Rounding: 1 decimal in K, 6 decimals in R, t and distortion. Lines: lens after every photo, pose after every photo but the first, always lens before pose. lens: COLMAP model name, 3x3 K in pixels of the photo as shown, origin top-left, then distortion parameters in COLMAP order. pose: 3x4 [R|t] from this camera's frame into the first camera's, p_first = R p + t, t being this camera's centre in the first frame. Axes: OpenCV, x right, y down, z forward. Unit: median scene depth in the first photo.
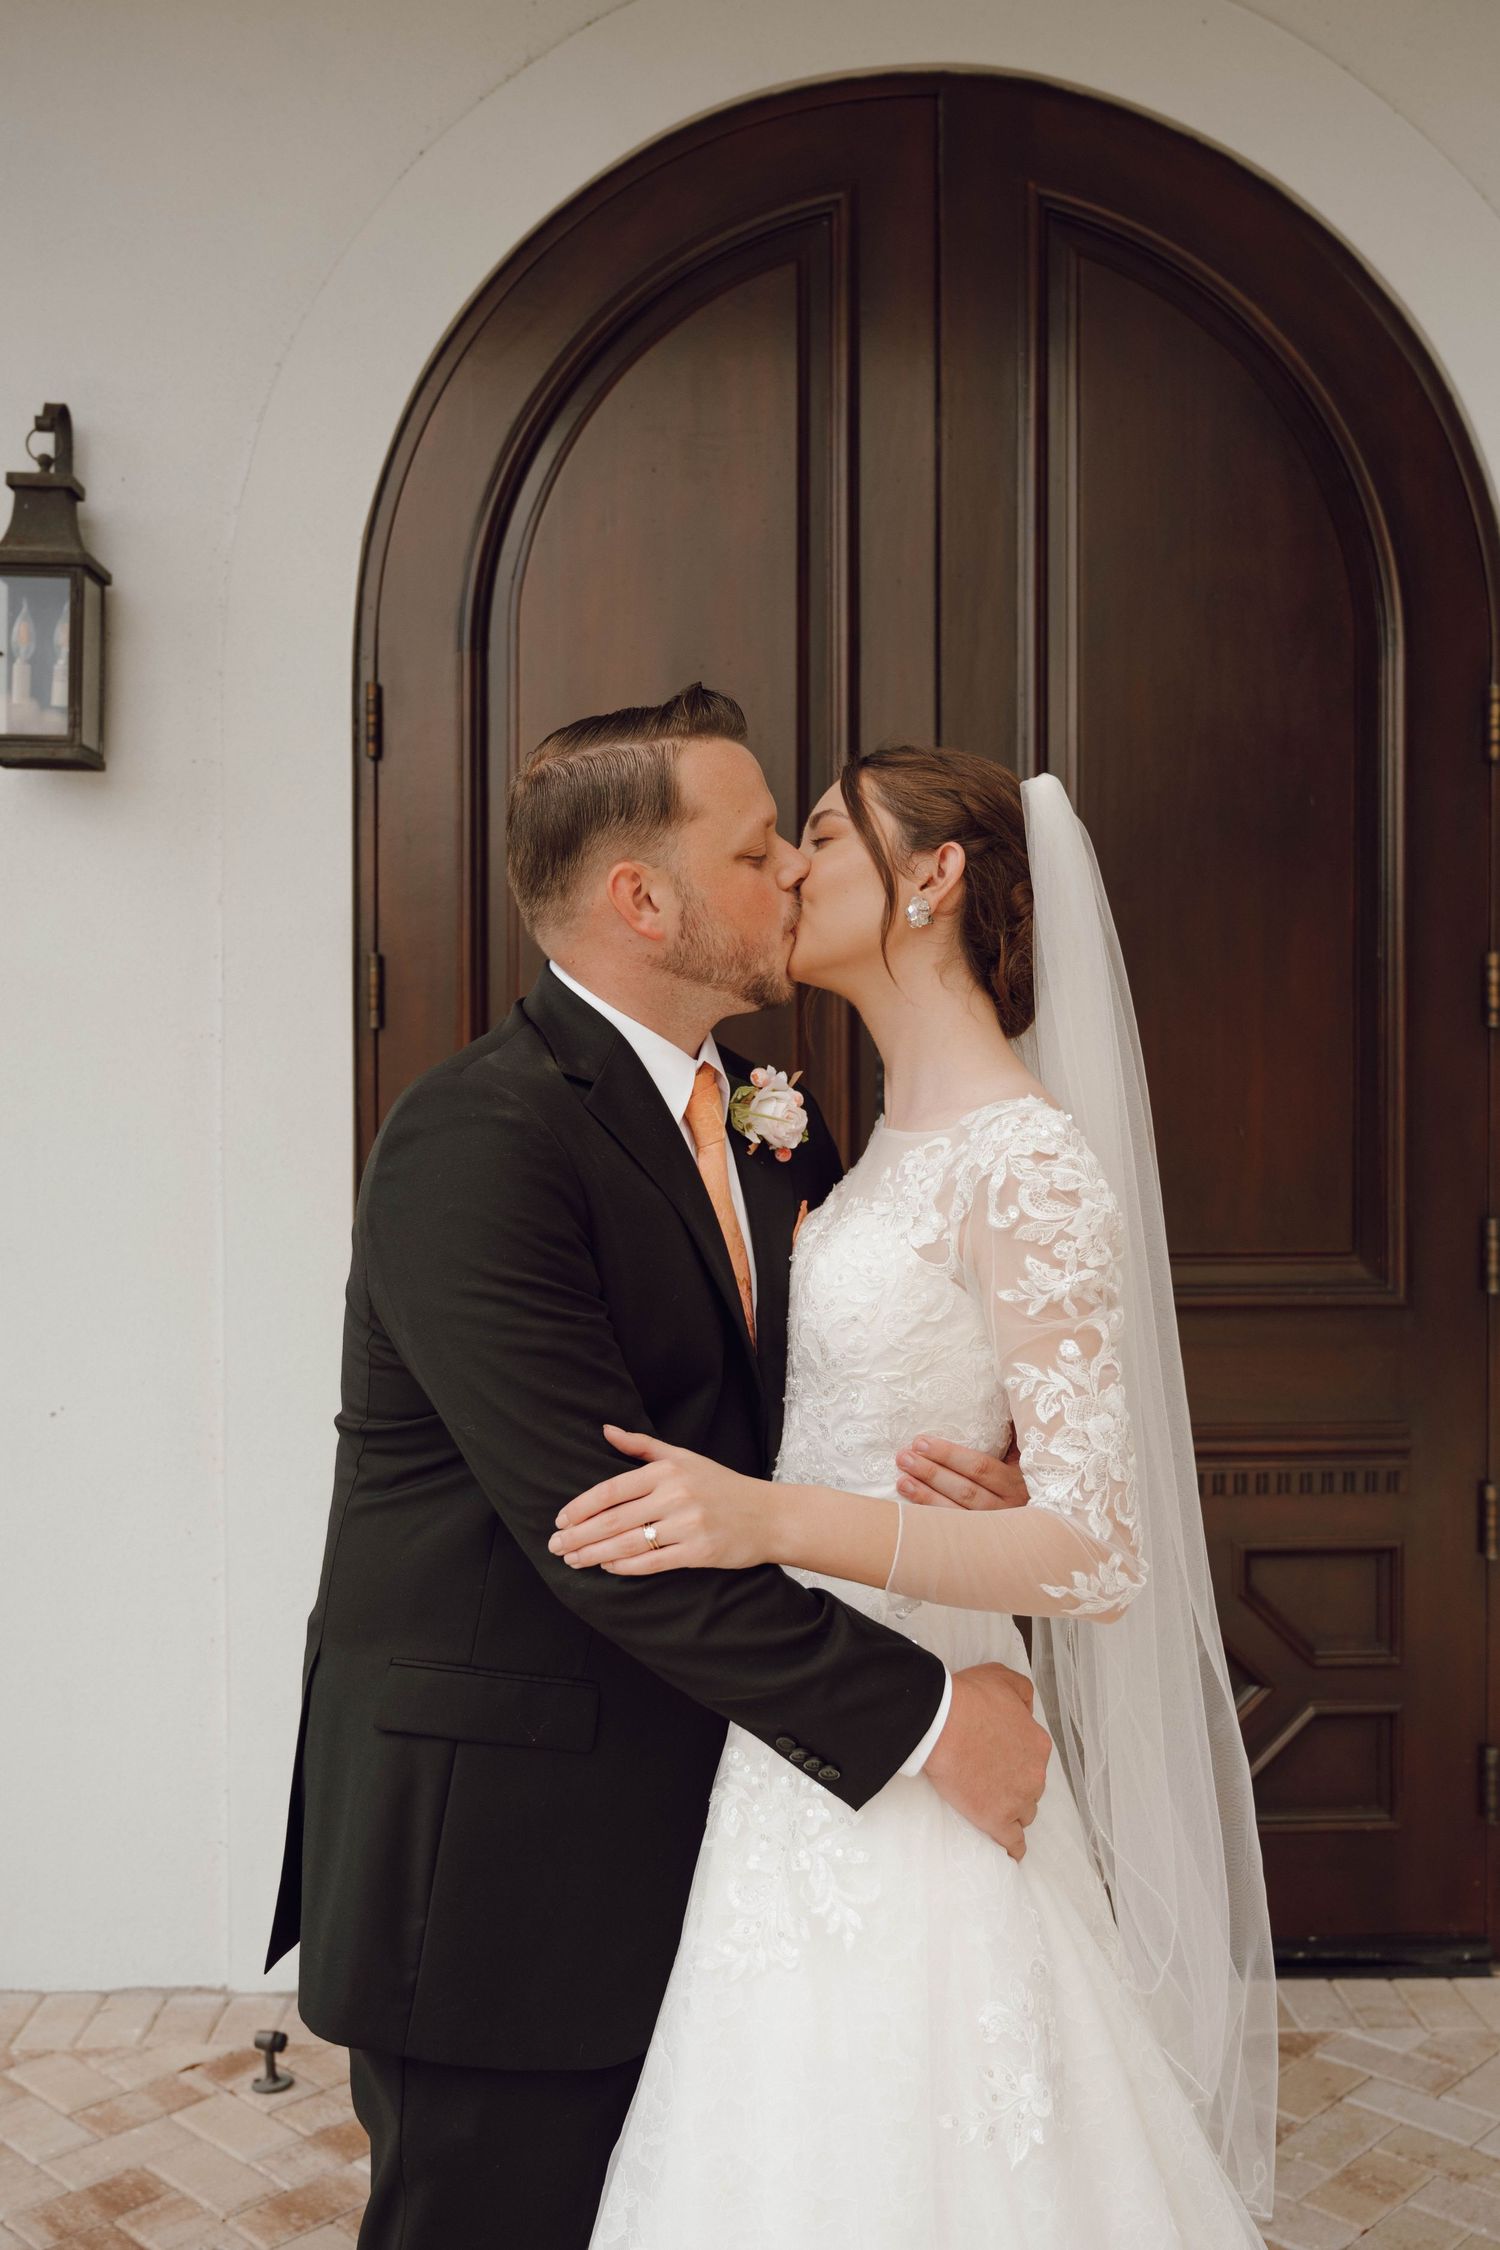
lens RADIAL K [[2156.5, 0, 761.6], [0, 2156.5, 1125.6], [0, 0, 1]] dist [-0.000804, 0.003672]
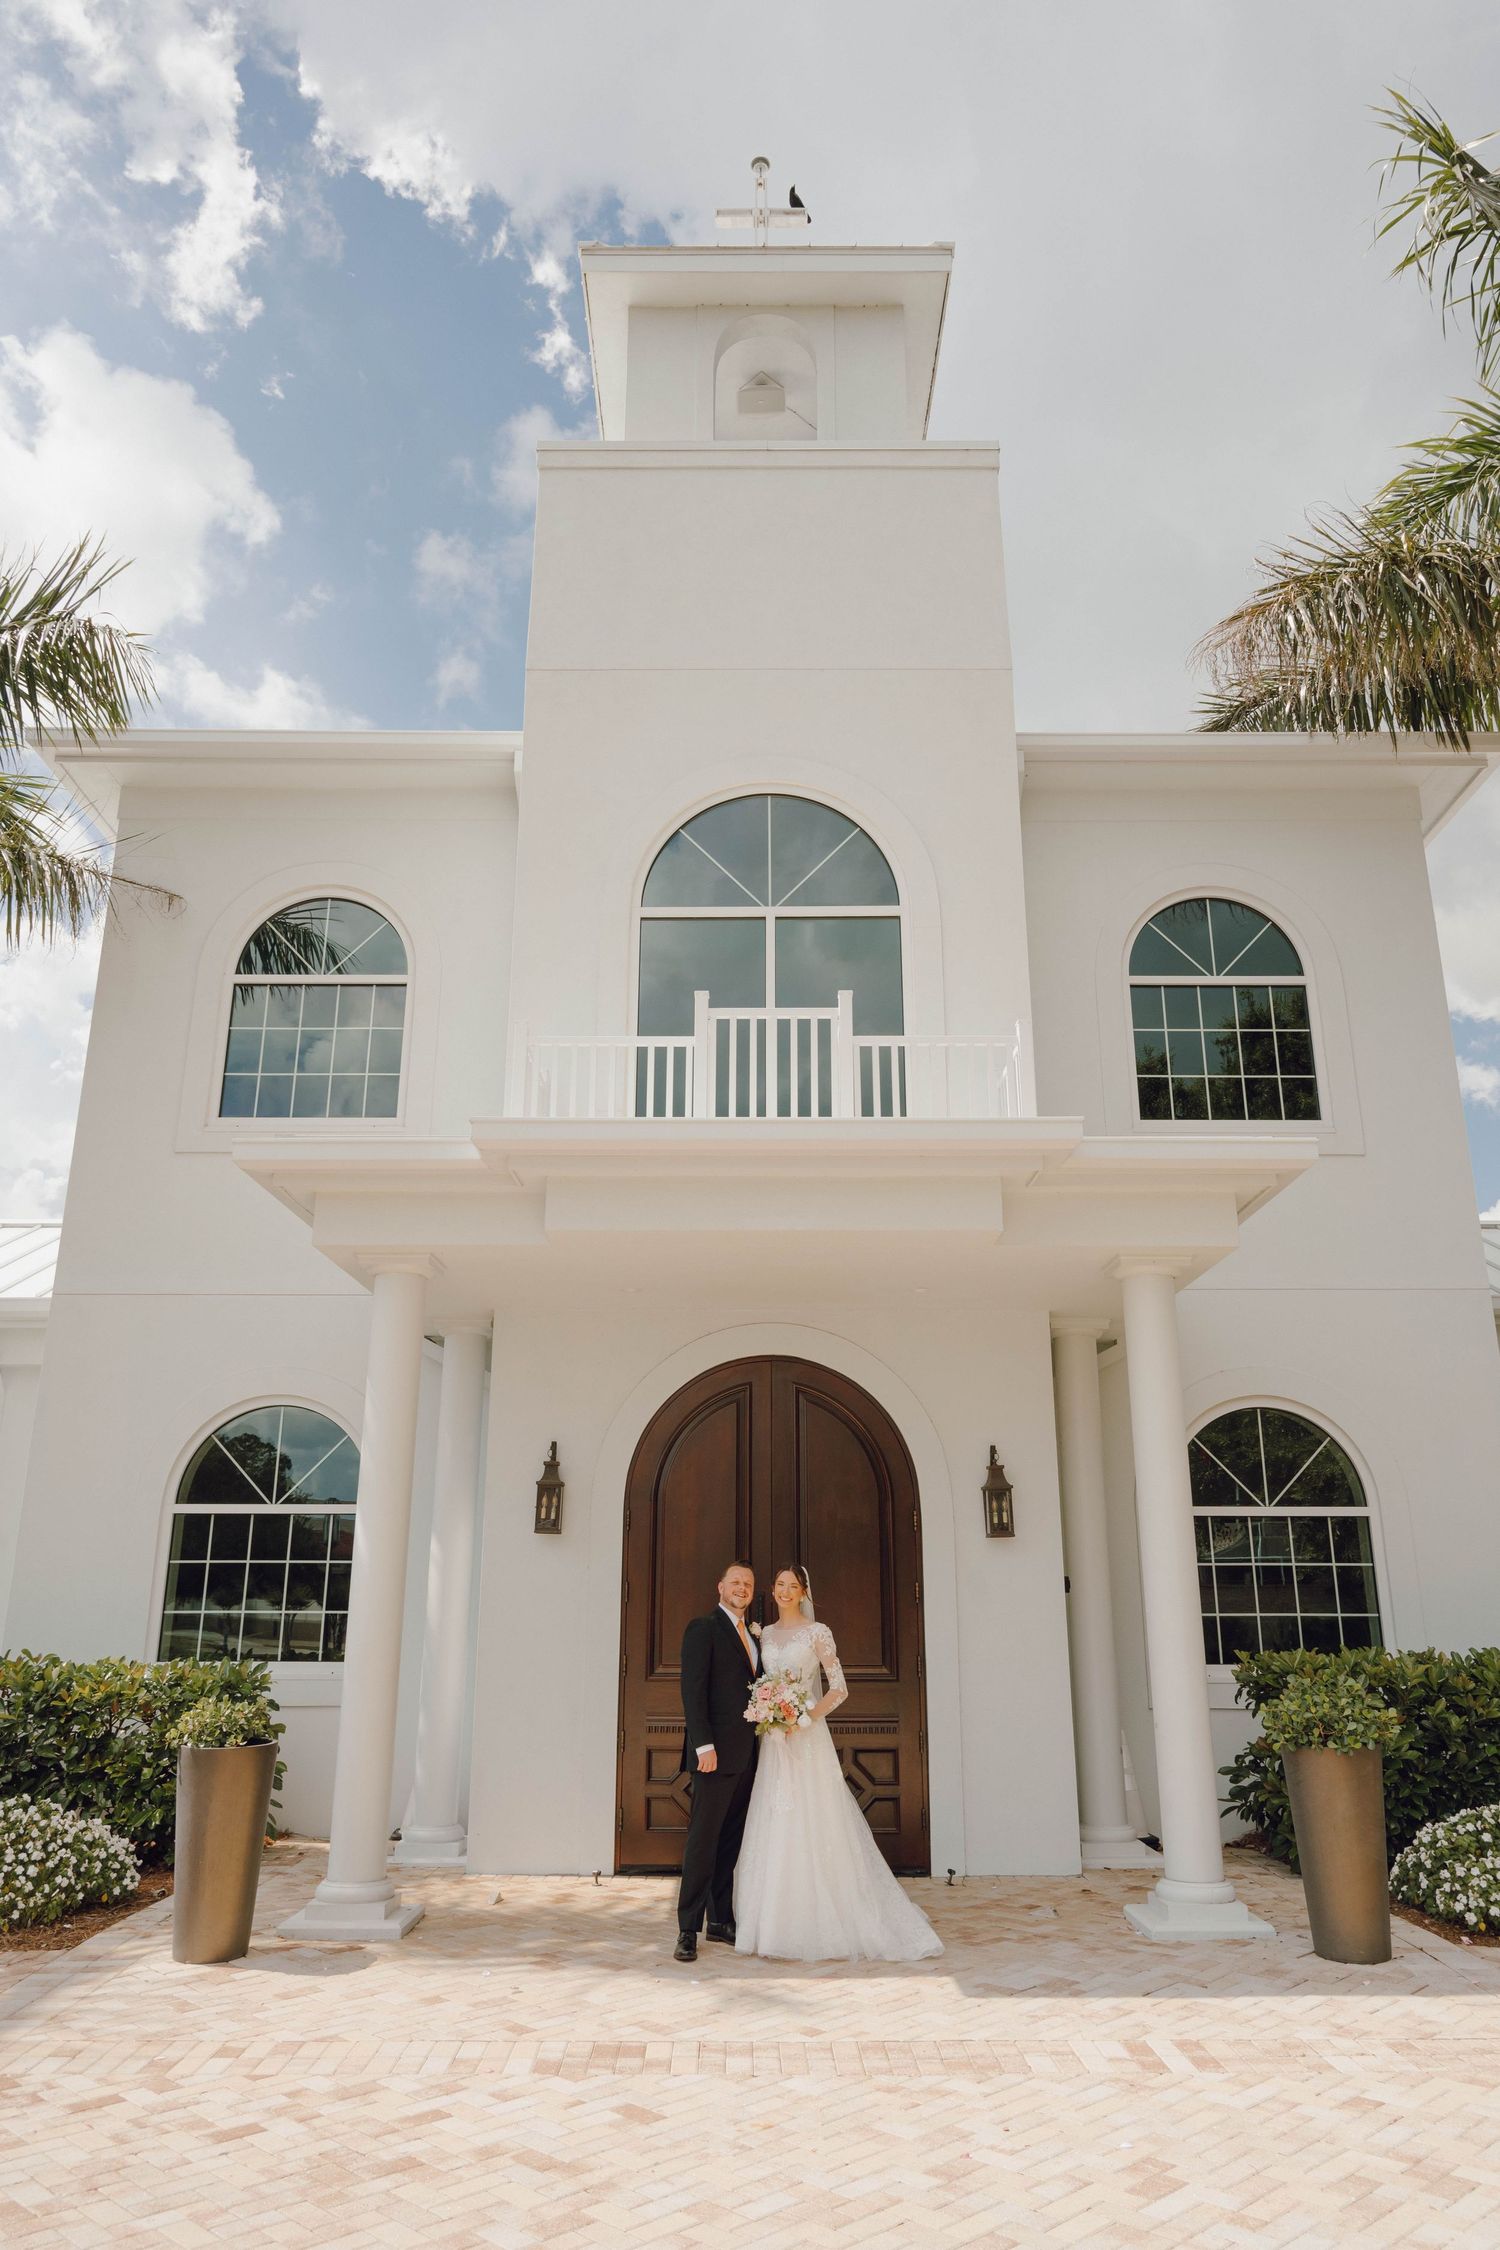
lens RADIAL K [[1496.4, 0, 742.6], [0, 1496.4, 1124.3], [0, 0, 1]] dist [-0.000131, -0.000896]
pose [[0.999752, -0.002878, -0.022085, 0.091006], [-0.004054, 0.951527, -0.307540, -0.035857], [0.021899, 0.307553, 0.951279, -1.816779]]
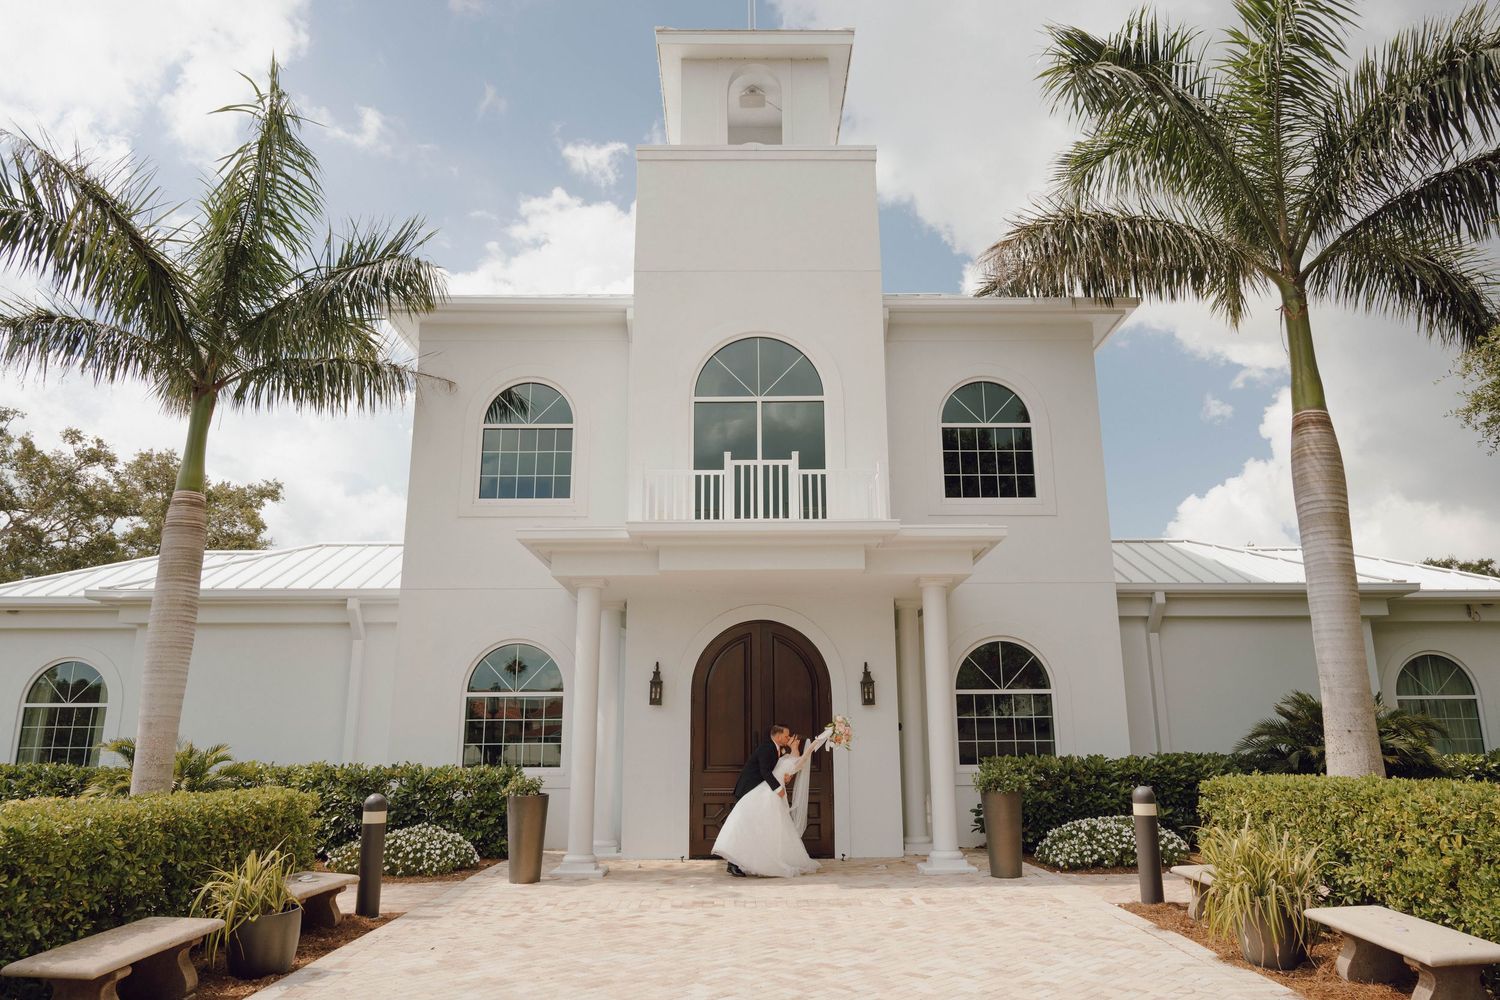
lens RADIAL K [[997.6, 0, 750.0], [0, 997.6, 500.0], [0, 0, 1]] dist [-0.000131, -0.000896]
pose [[0.999926, -0.006687, -0.010115, 0.082767], [0.003986, 0.969081, -0.246712, 0.021257], [0.011452, 0.246653, 0.969036, -2.918453]]
